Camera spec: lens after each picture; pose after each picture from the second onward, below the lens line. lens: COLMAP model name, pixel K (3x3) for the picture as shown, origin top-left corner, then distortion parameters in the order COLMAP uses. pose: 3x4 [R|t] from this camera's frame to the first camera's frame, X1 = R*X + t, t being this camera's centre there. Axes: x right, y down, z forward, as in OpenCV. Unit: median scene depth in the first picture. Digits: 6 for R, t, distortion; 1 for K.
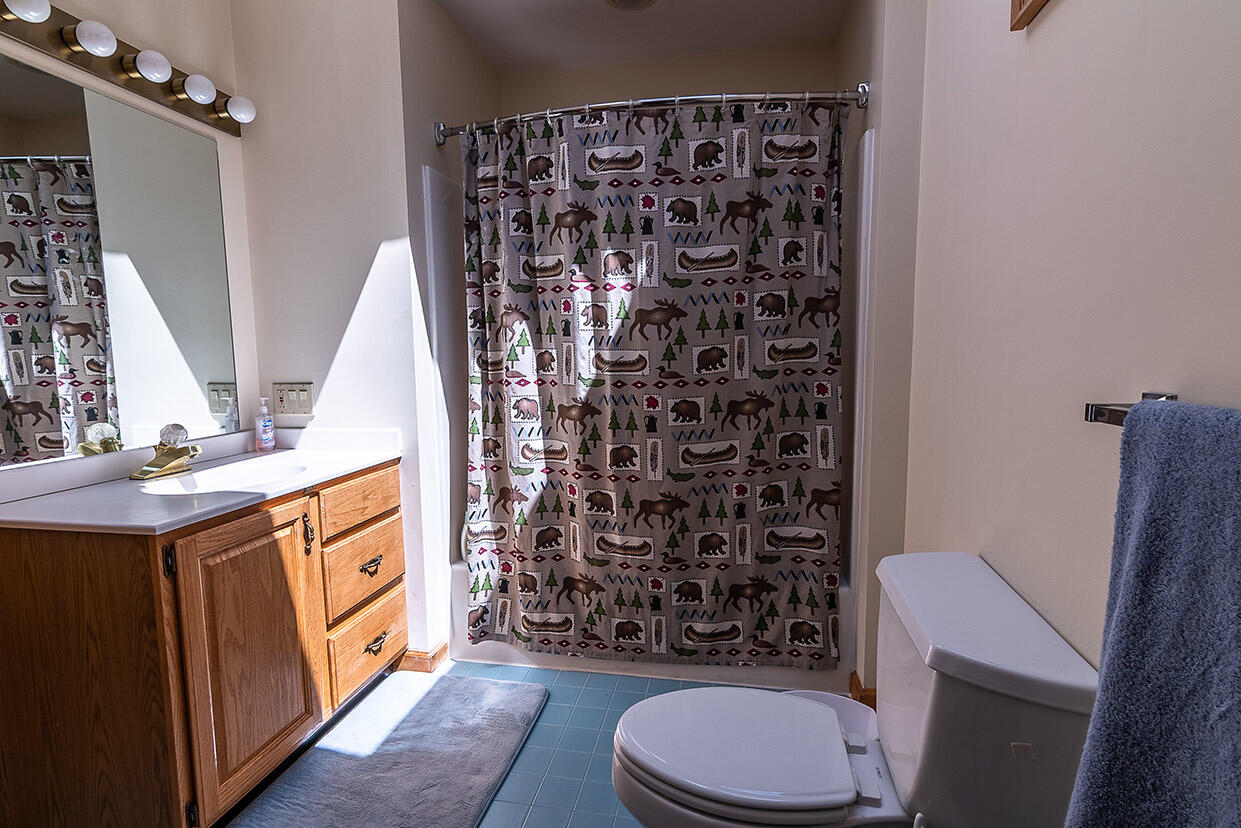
lens RADIAL K [[603.3, 0, 615.8], [0, 603.3, 421.4], [0, 0, 1]] dist [0.000980, 0.000386]
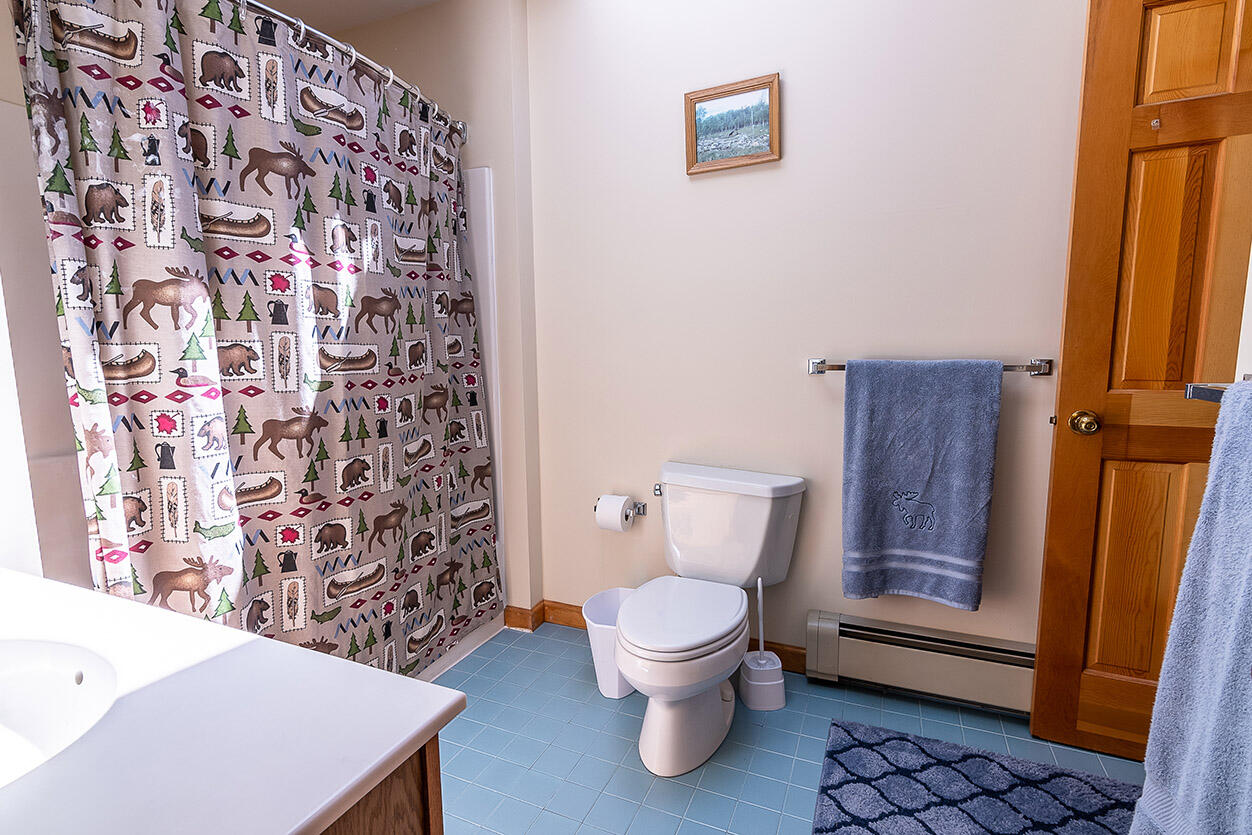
lens RADIAL K [[608.7, 0, 621.2], [0, 608.7, 425.0], [0, 0, 1]] dist [0.000980, 0.000386]
pose [[0.224213, -0.117638, 0.967414, -0.717476], [0.117654, 0.988694, 0.092957, -0.041823], [-0.967412, 0.092978, 0.235518, 0.446742]]
